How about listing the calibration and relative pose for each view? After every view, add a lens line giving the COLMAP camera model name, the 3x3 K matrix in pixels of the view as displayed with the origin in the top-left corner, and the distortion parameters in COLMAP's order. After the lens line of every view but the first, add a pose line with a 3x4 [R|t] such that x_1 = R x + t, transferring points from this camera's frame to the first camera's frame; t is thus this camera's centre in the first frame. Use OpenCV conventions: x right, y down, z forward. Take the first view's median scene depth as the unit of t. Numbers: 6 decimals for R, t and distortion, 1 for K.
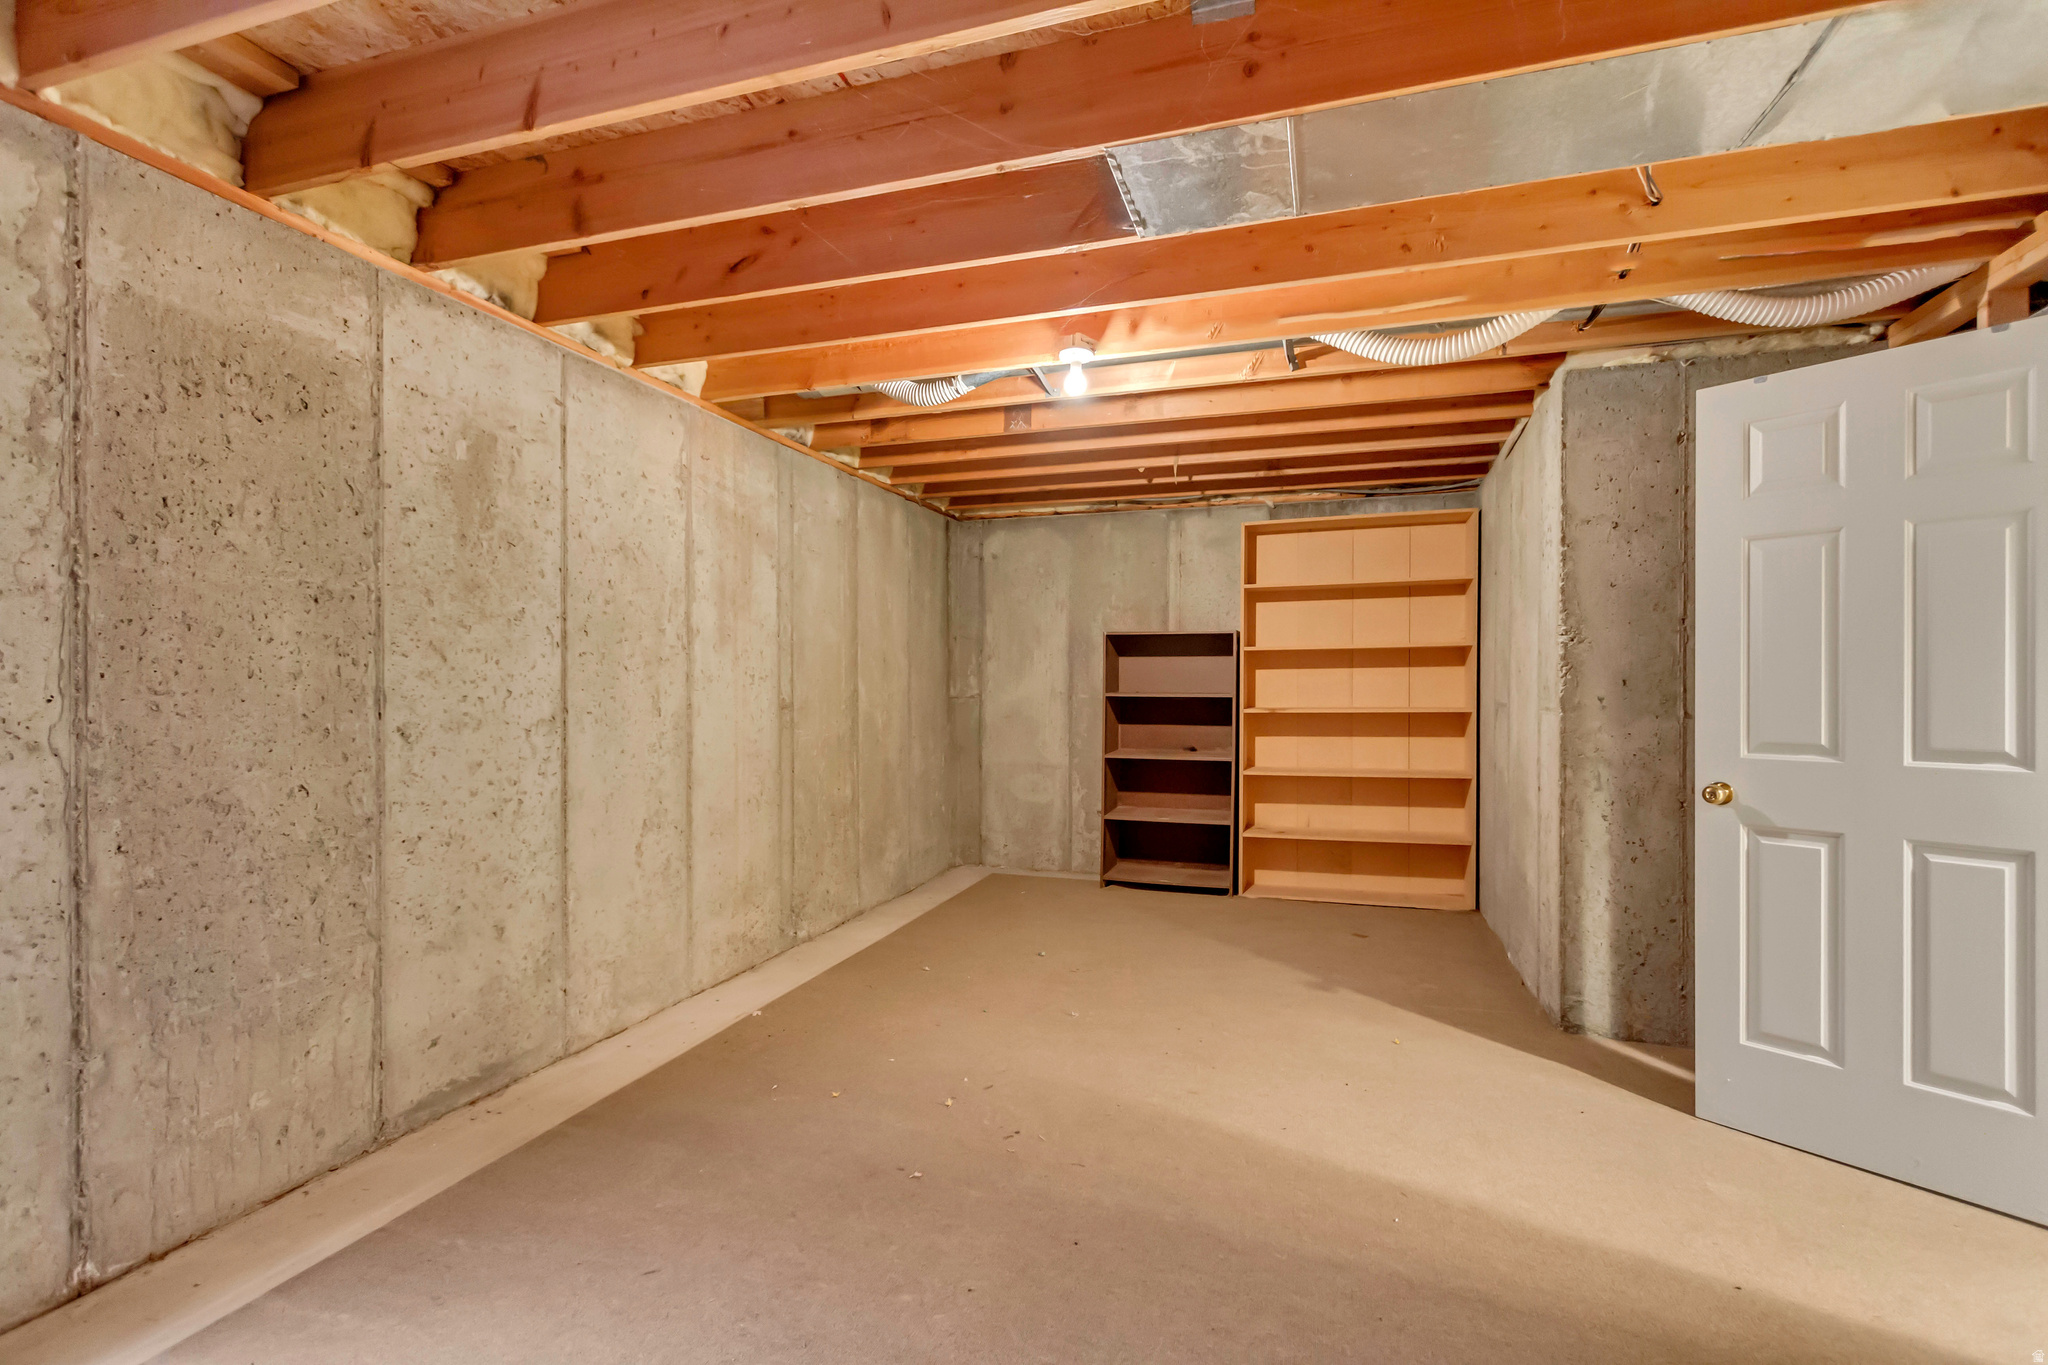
lens RADIAL K [[962.9, 0, 1019.1], [0, 962.9, 683.8], [0, 0, 1]] dist [-0.000530, -0.000315]
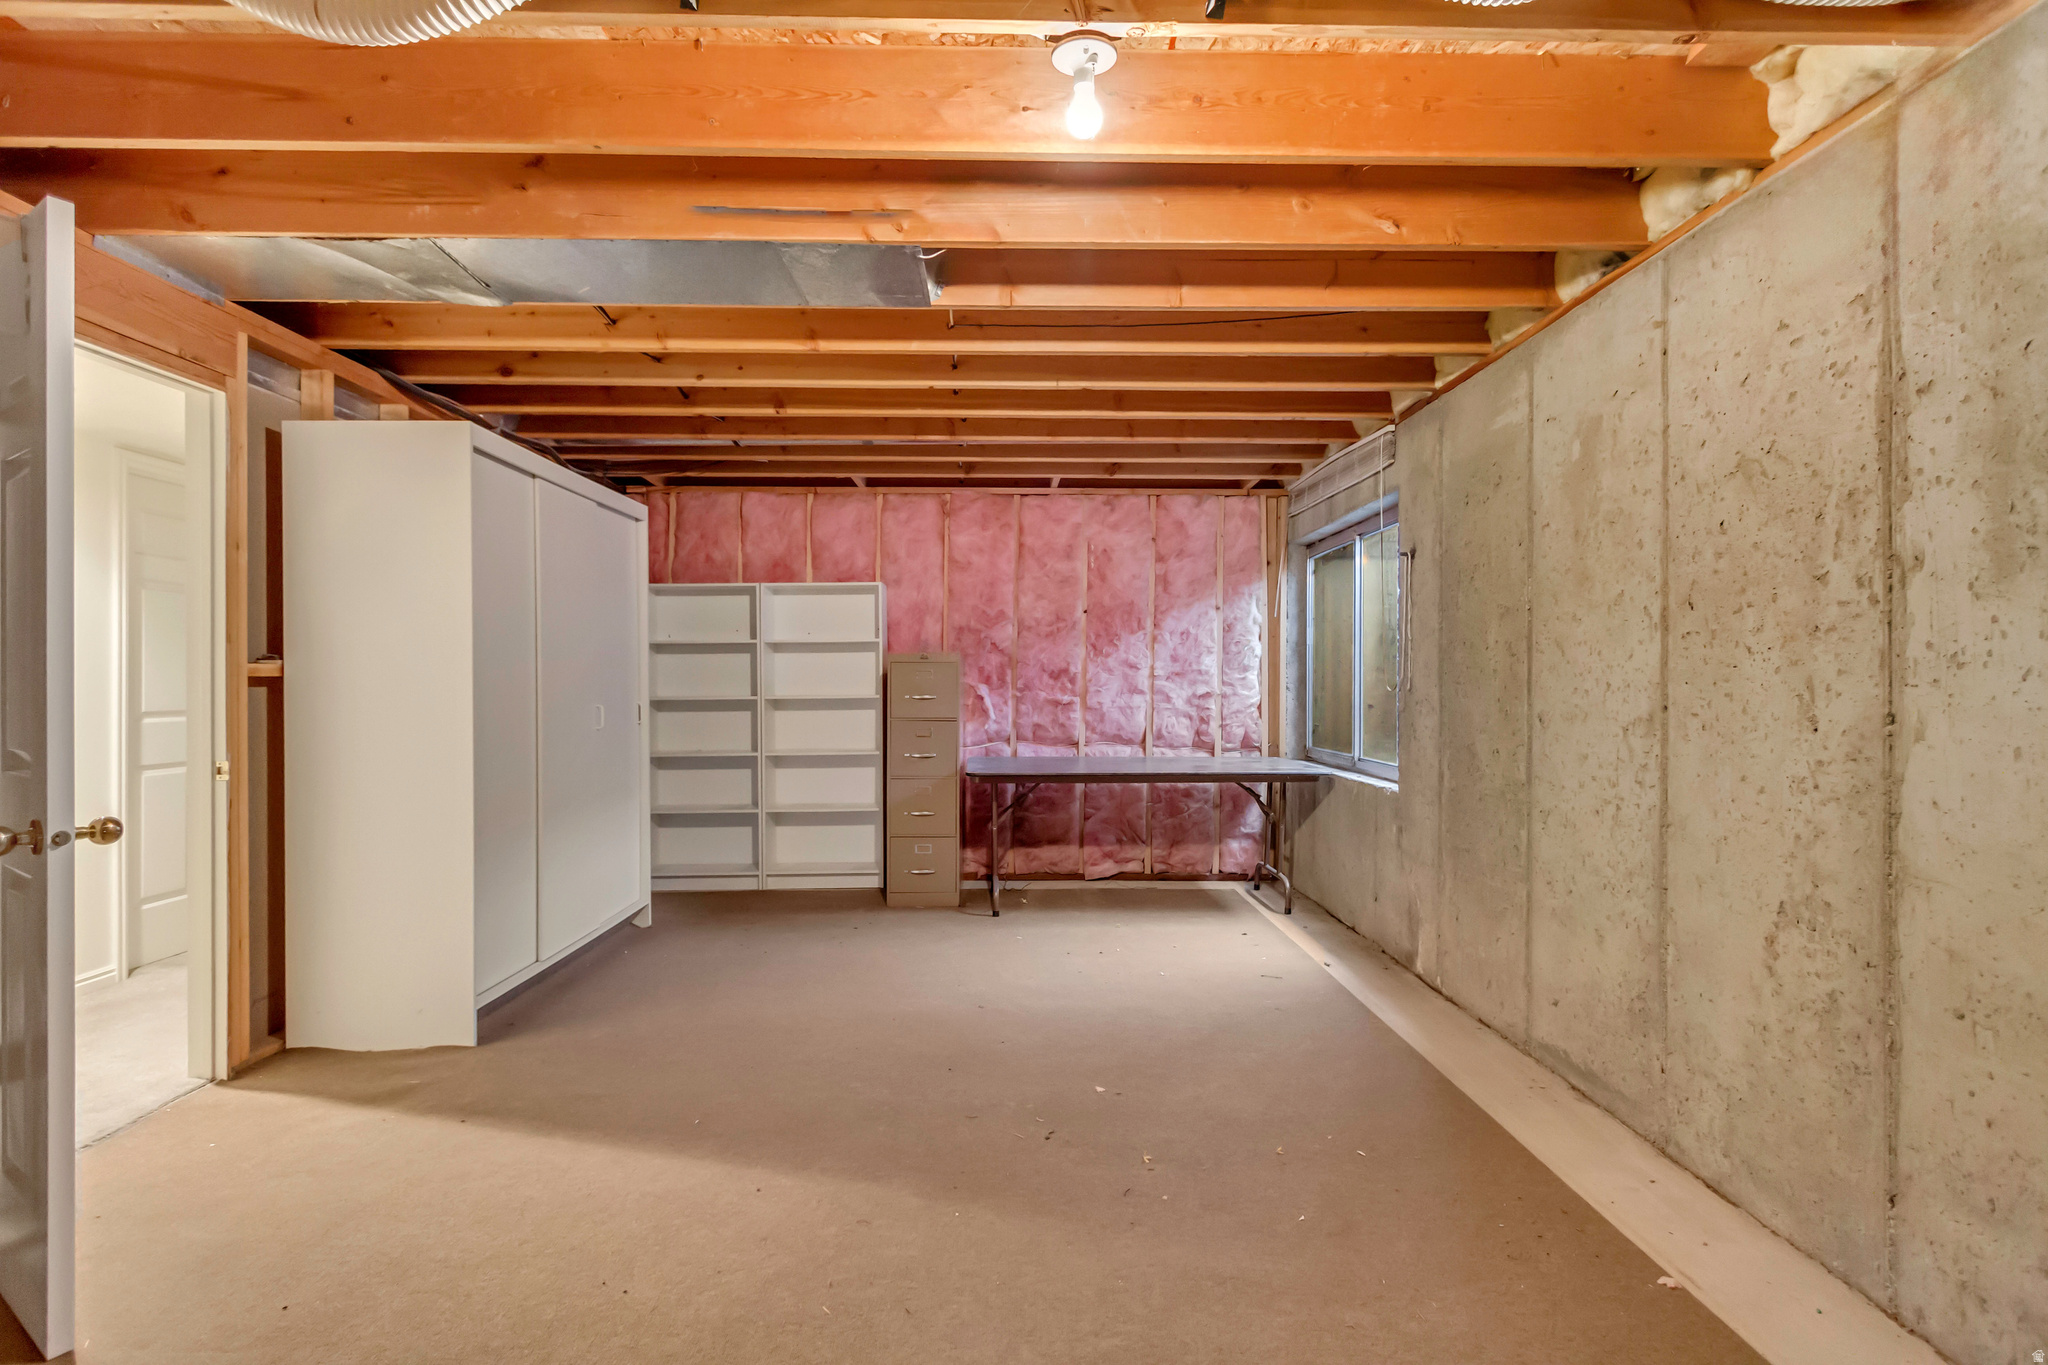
lens RADIAL K [[962.9, 0, 1024.9], [0, 962.9, 683.9], [0, 0, 1]] dist [-0.000530, -0.000315]
pose [[-0.945976, -0.003900, -0.324212, 0.277627], [-0.004444, 0.999990, 0.000938, 0.008687], [0.324205, 0.002328, -0.945984, 1.575323]]
